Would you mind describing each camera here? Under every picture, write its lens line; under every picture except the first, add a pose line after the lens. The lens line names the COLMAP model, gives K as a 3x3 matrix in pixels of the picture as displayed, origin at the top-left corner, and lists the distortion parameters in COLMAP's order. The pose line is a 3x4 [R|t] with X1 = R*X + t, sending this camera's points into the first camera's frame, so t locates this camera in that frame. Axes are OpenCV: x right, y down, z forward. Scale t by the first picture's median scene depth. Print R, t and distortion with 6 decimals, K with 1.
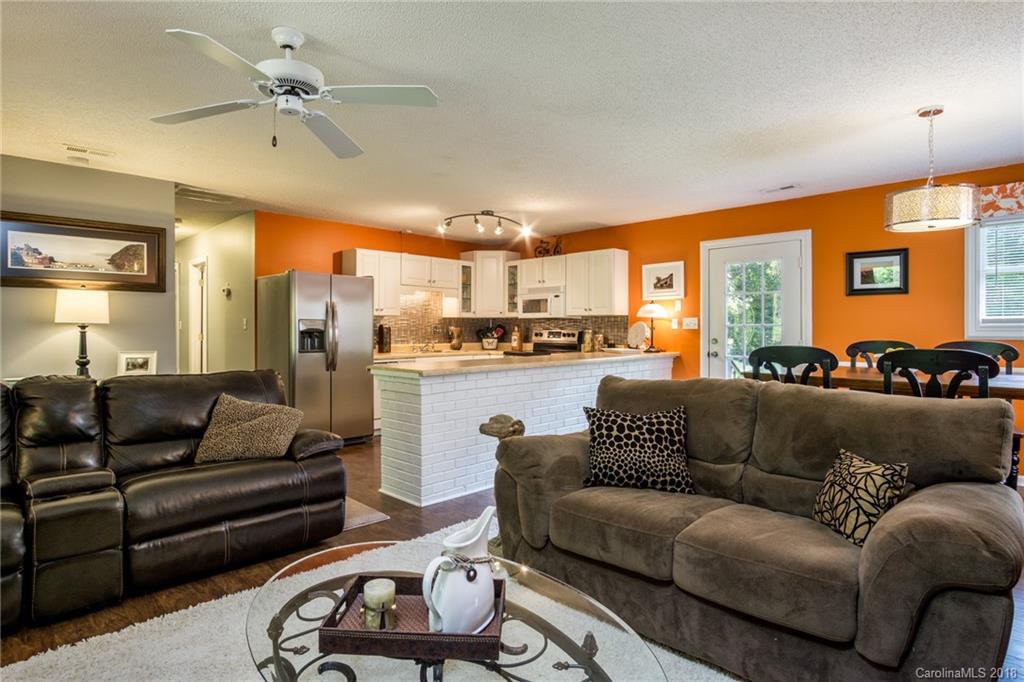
lens RADIAL K [[557.3, 0, 499.2], [0, 557.3, 331.5], [0, 0, 1]] dist [-0.033555, 0.009895]
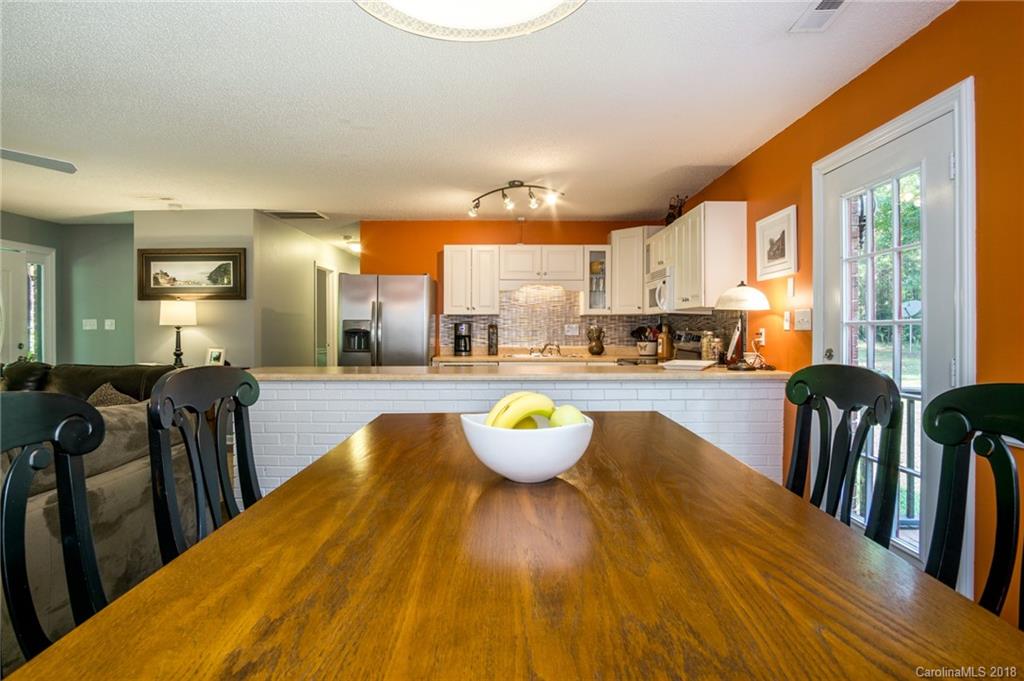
lens RADIAL K [[557.3, 0, 499.6], [0, 557.3, 329.9], [0, 0, 1]] dist [-0.033555, 0.009895]
pose [[0.696408, 0.002002, -0.717644, 0.490839], [-0.003049, 0.999995, -0.000169, -0.003535], [0.717640, 0.002306, 0.696411, 0.395529]]
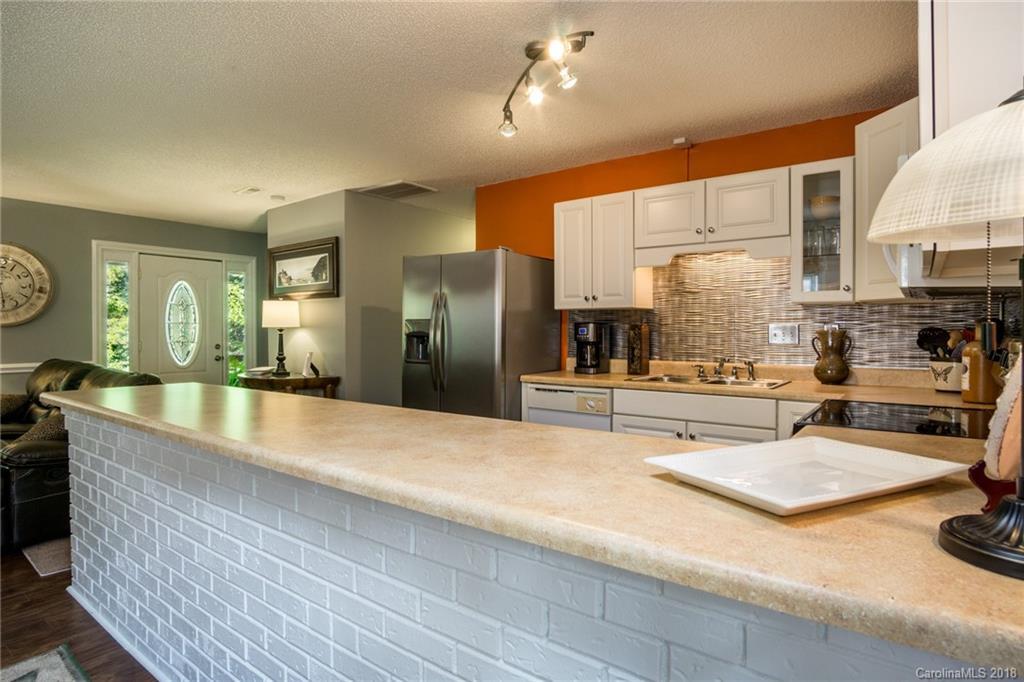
lens RADIAL K [[557.3, 0, 492.1], [0, 557.3, 332.7], [0, 0, 1]] dist [-0.033555, 0.009895]
pose [[0.124966, 0.003543, -0.992155, 0.351766], [-0.003982, 0.999987, 0.003069, -0.005371], [0.992153, 0.003567, 0.124978, 0.840211]]
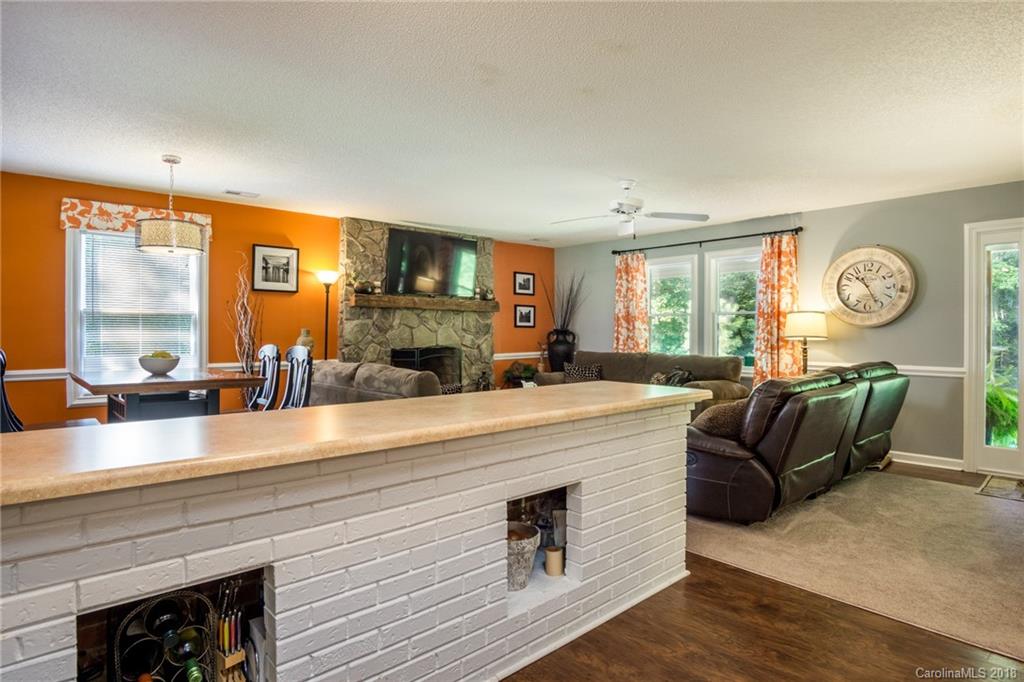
lens RADIAL K [[557.3, 0, 496.0], [0, 557.3, 331.5], [0, 0, 1]] dist [-0.033555, 0.009895]
pose [[-0.998729, -0.000745, 0.050405, -0.006197], [-0.000356, 0.999970, 0.007726, -0.009370], [-0.050409, 0.007698, -0.998699, 1.085128]]
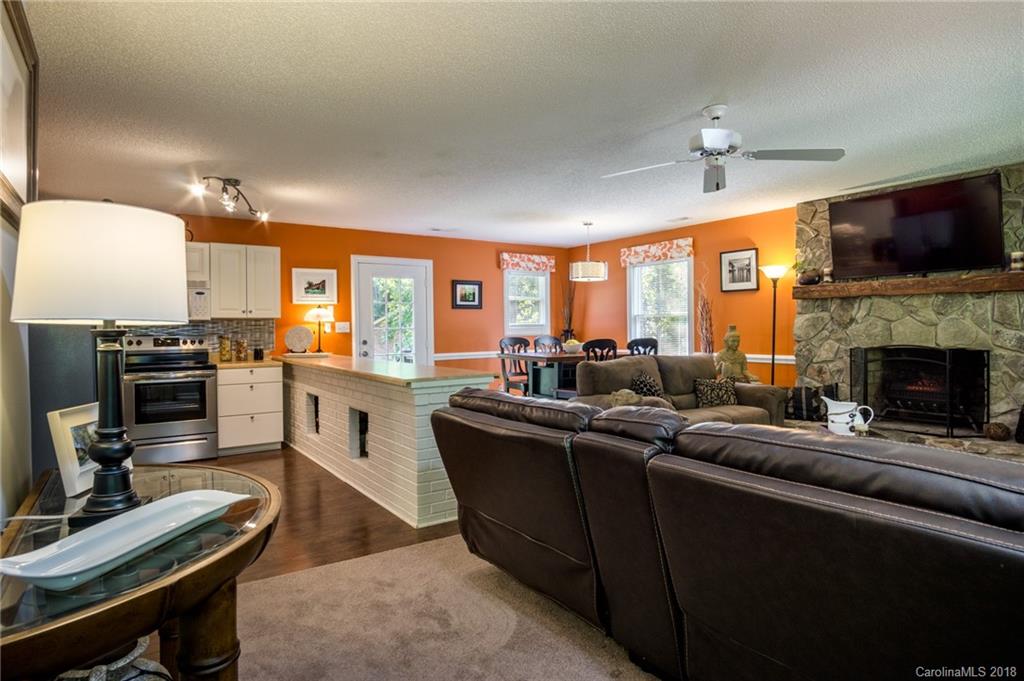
lens RADIAL K [[557.3, 0, 505.5], [0, 557.3, 333.0], [0, 0, 1]] dist [-0.033555, 0.009895]
pose [[0.168709, -0.008944, 0.985625, -0.643868], [0.016395, 0.999846, 0.006267, -0.004674], [-0.985530, 0.015102, 0.168829, 0.467816]]
